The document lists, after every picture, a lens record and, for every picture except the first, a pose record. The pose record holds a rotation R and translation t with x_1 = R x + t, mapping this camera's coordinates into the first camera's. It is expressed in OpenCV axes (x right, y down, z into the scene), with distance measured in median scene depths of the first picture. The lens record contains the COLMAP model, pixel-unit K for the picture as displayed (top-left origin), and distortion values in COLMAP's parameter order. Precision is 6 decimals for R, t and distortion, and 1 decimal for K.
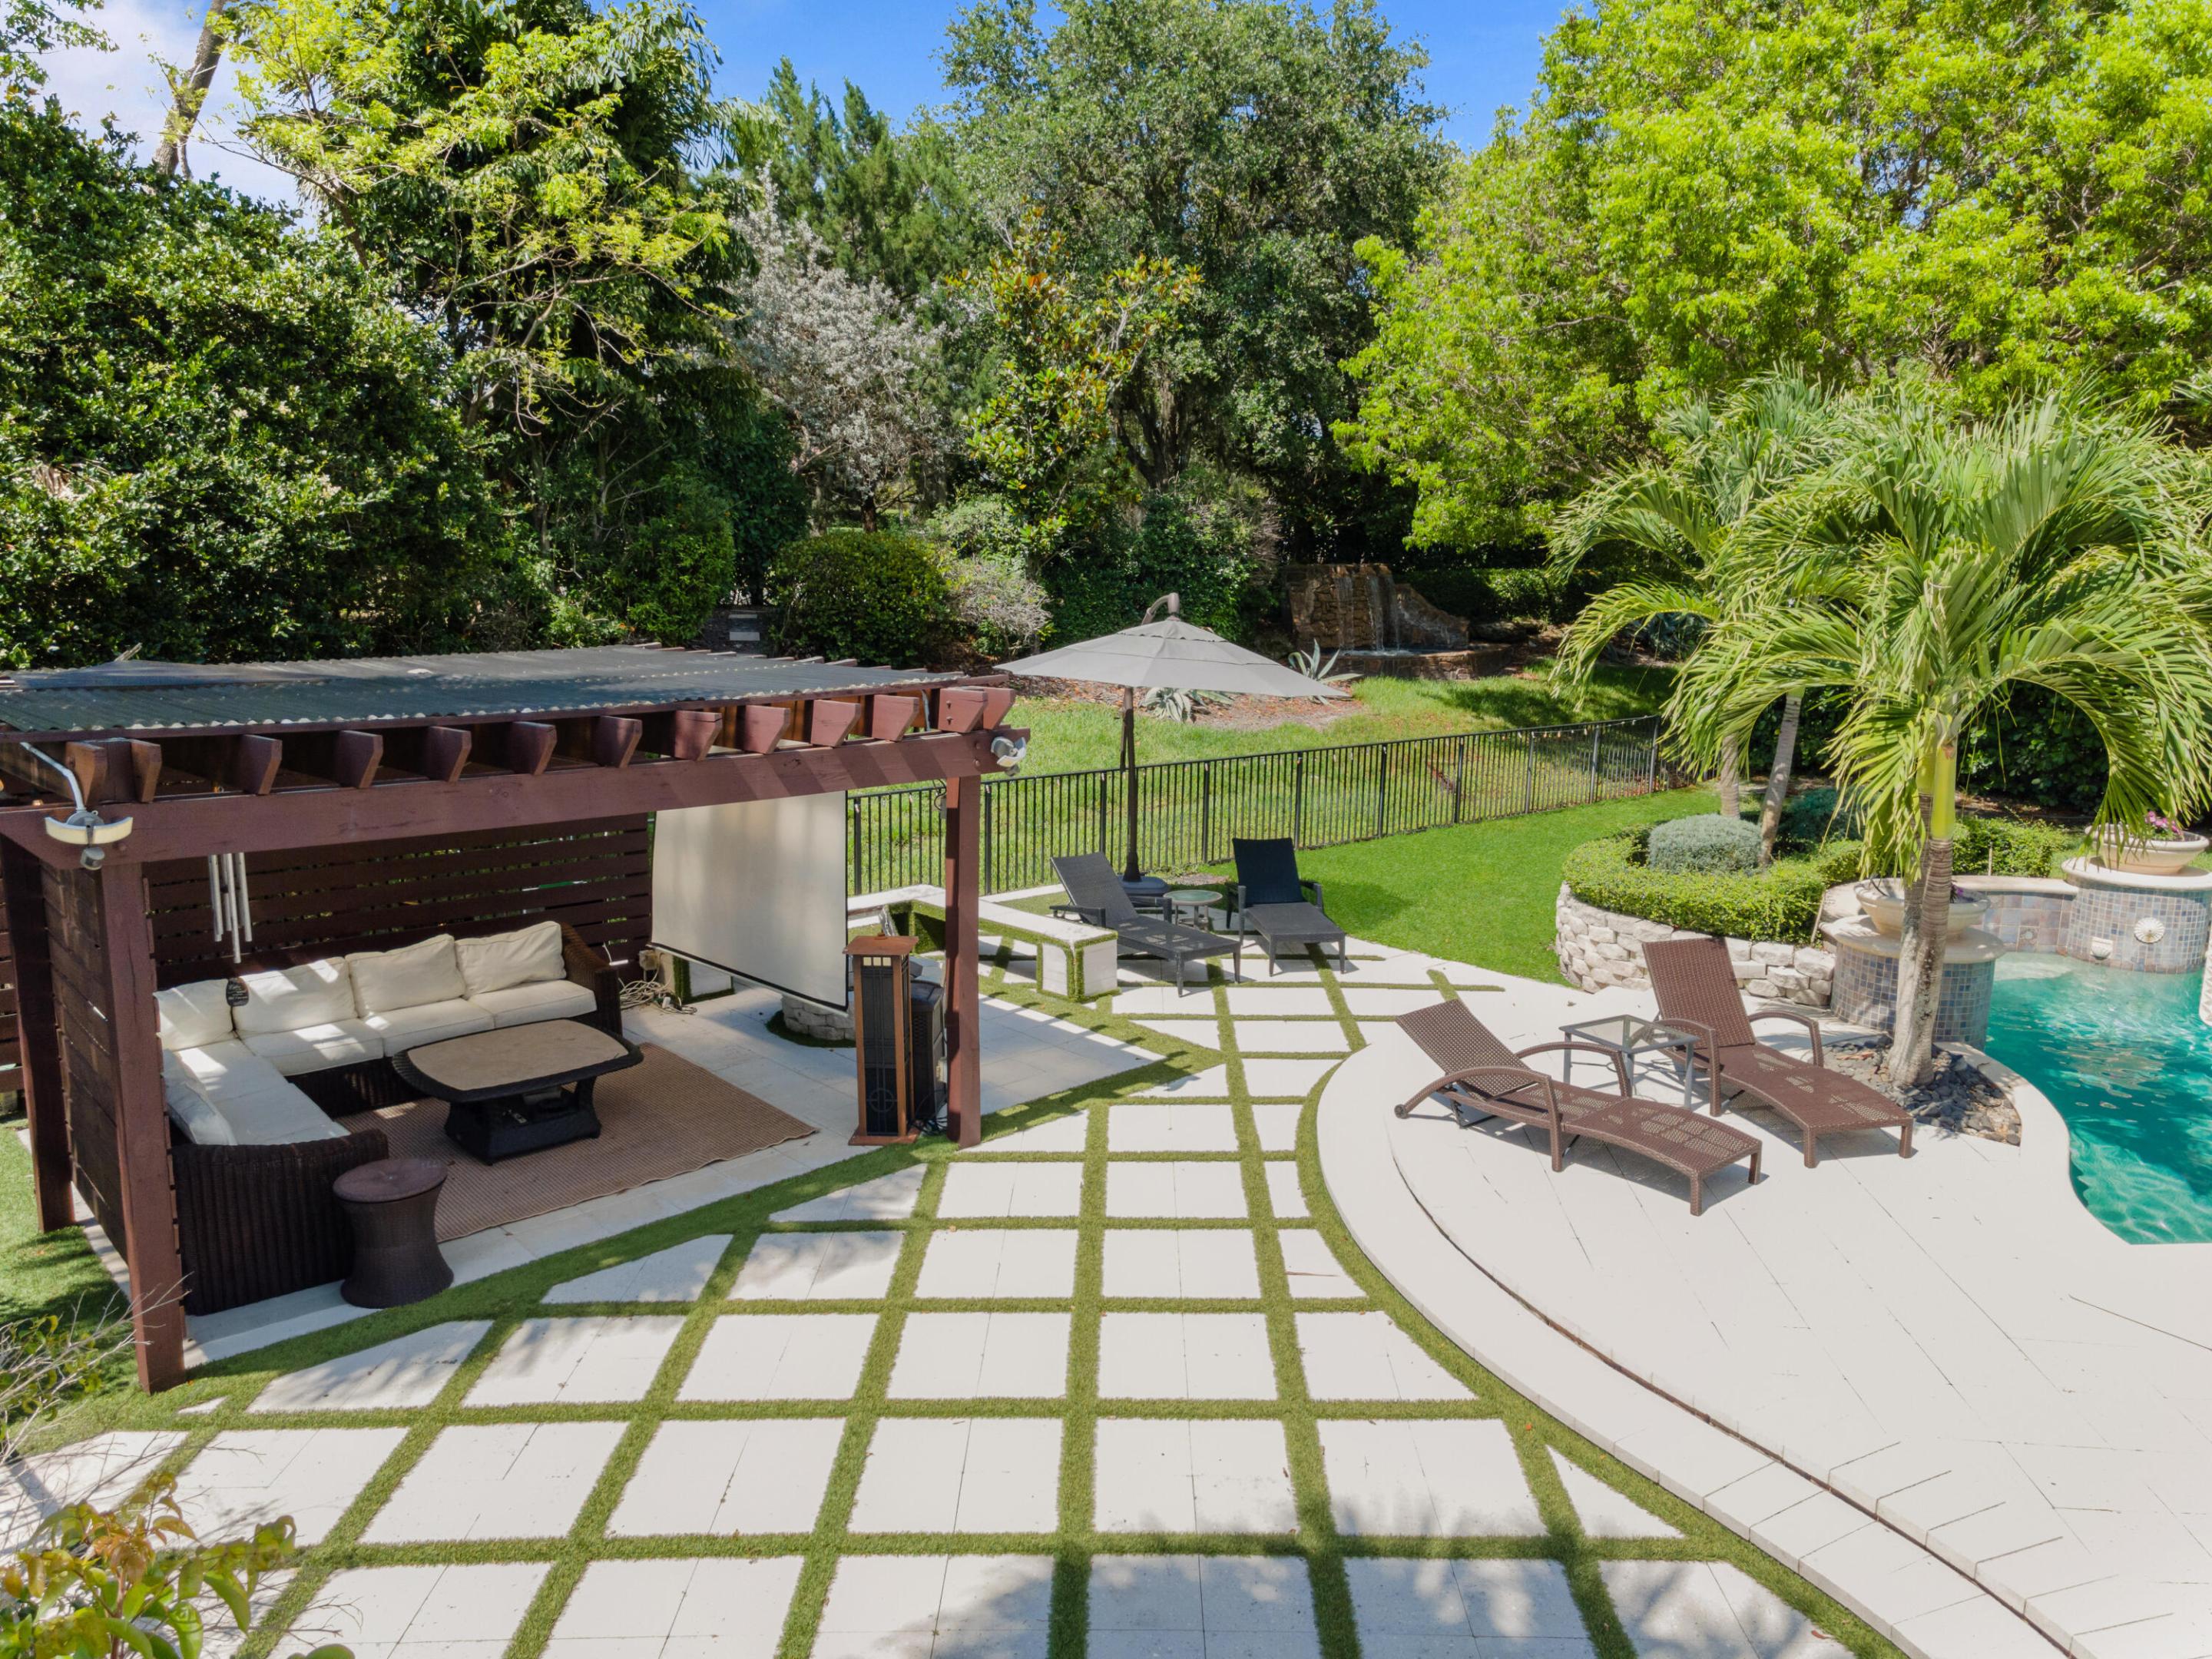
lens RADIAL K [[1622.5, 0, 1104.7], [0, 1622.5, 842.8], [0, 0, 1]] dist [0.028438, 0.006264]
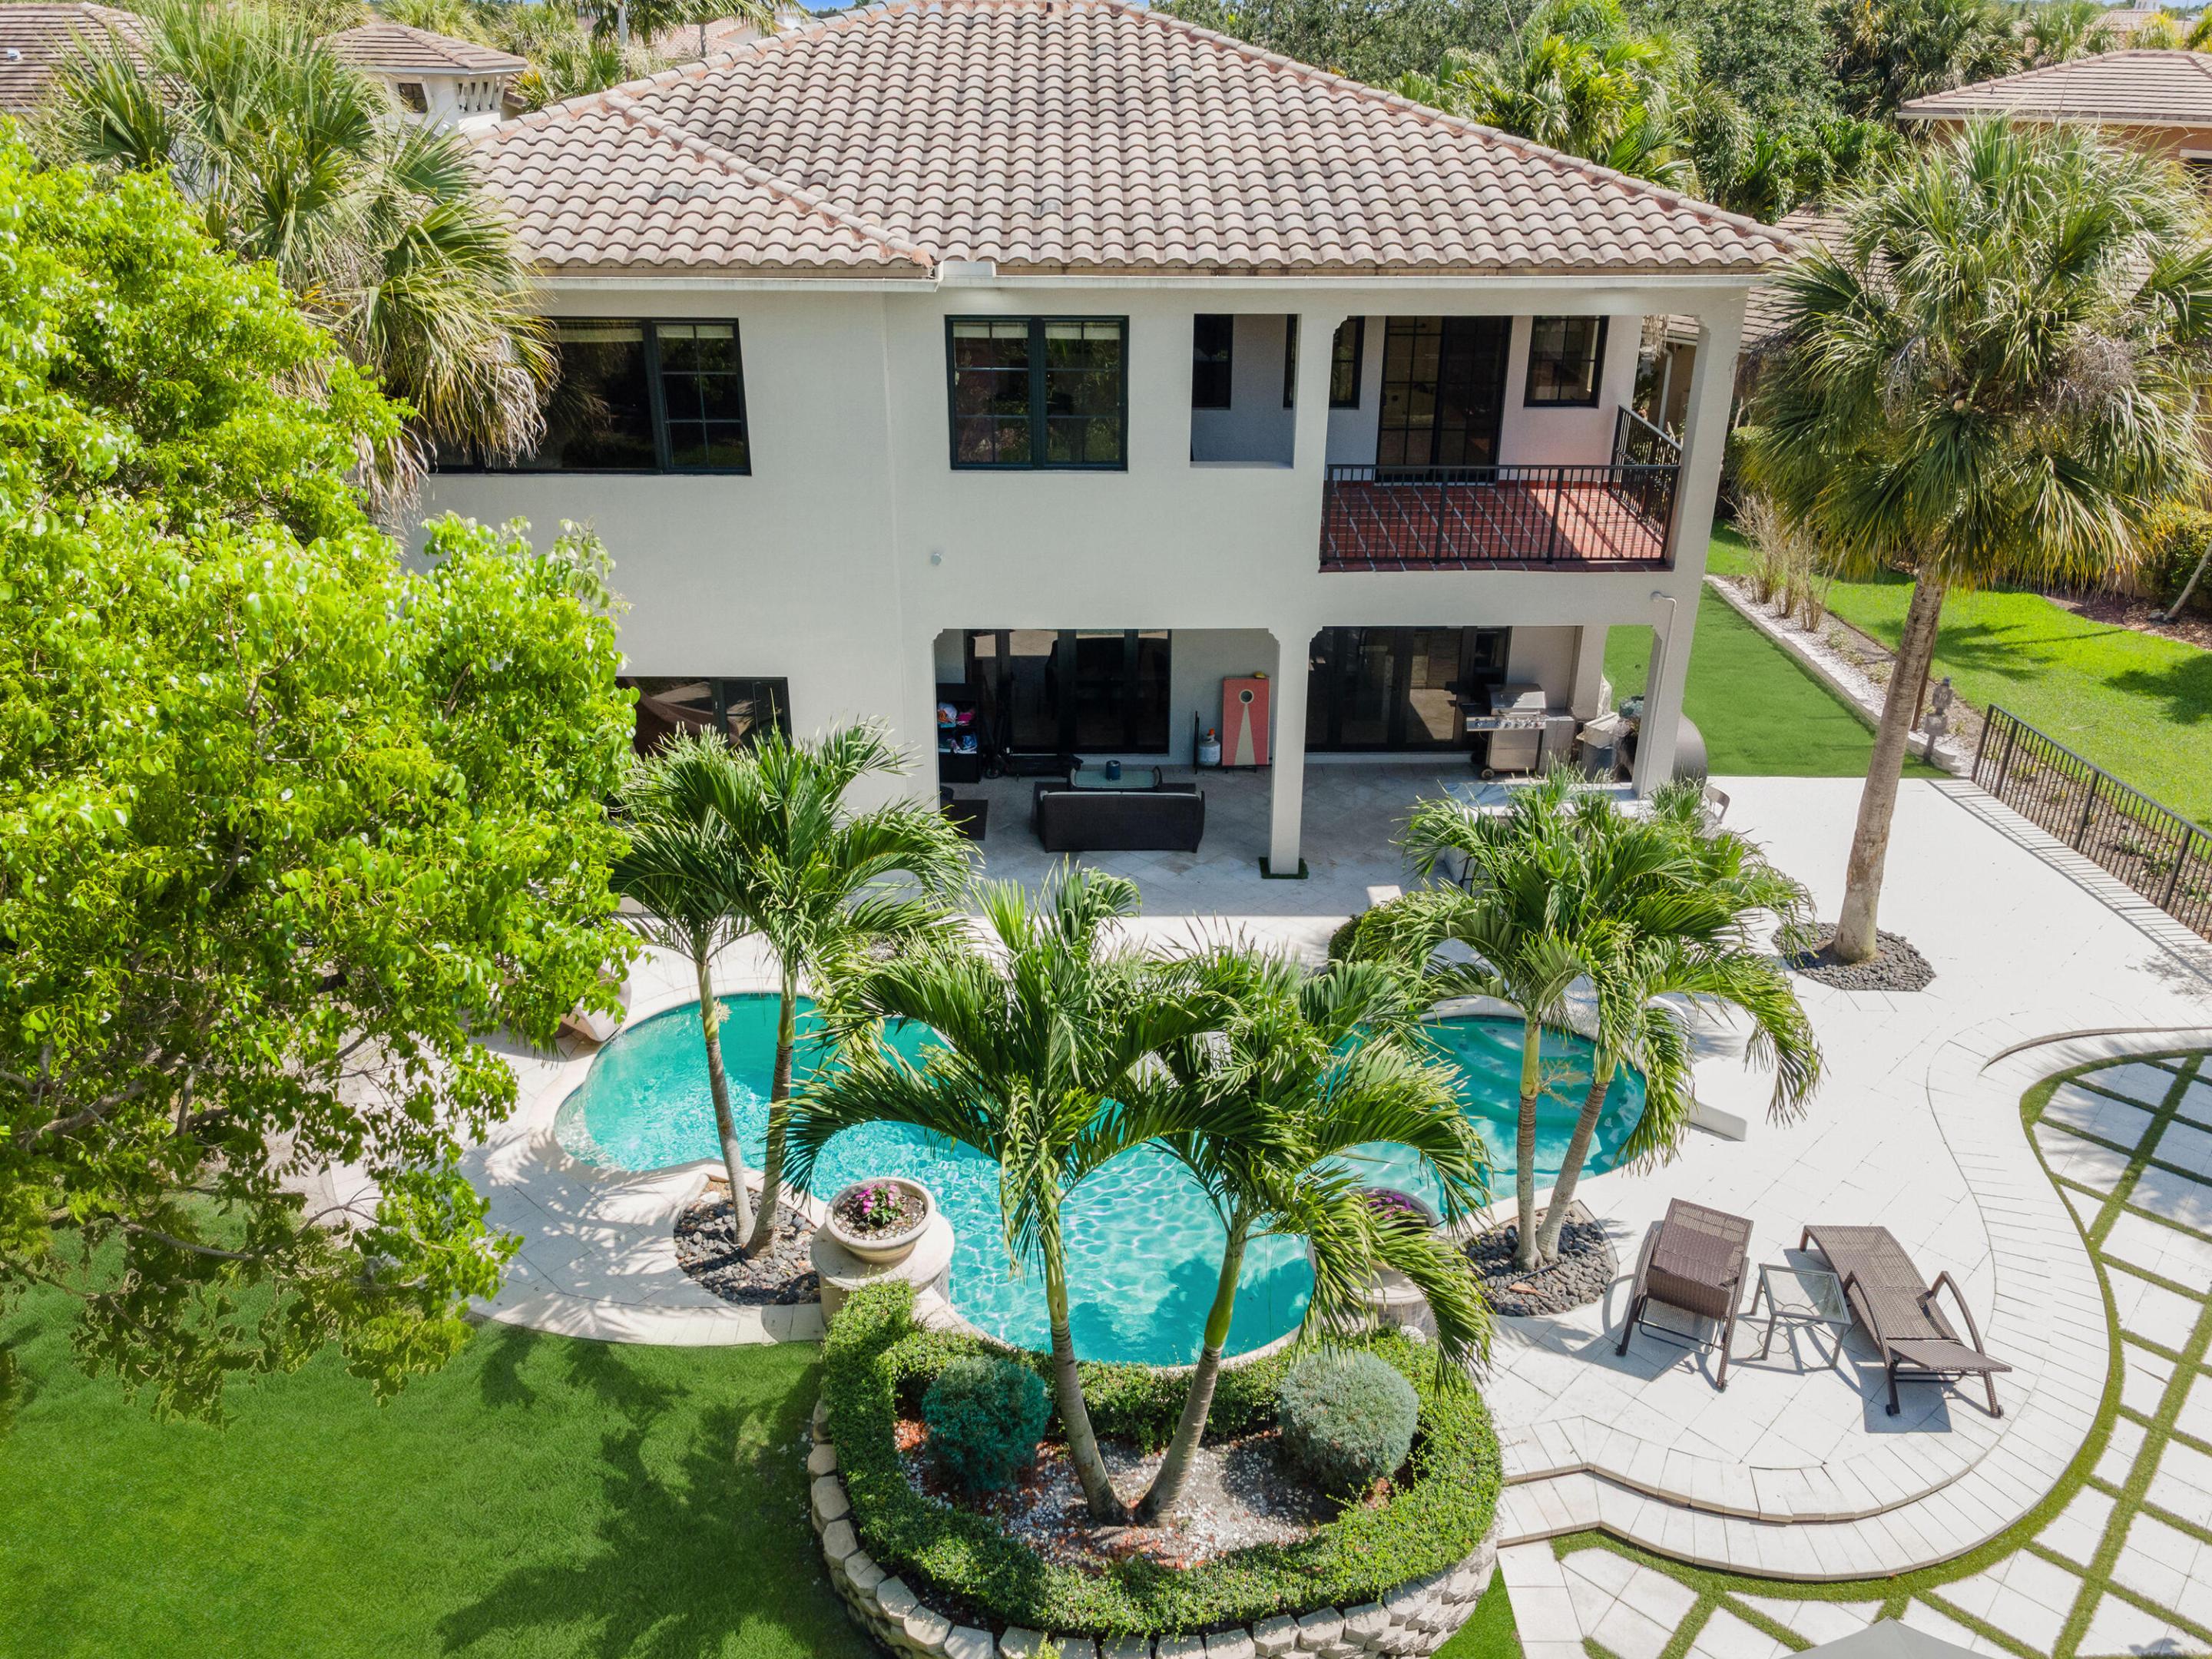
lens RADIAL K [[1671.3, 0, 1102.4], [0, 1671.3, 840.0], [0, 0, 1]] dist [0.044265, 0.000802]
pose [[-0.760863, -0.293703, 0.578642, 0.076080], [0.111070, 0.819606, 0.562058, -0.937473], [-0.639336, 0.491919, -0.590986, 1.882040]]
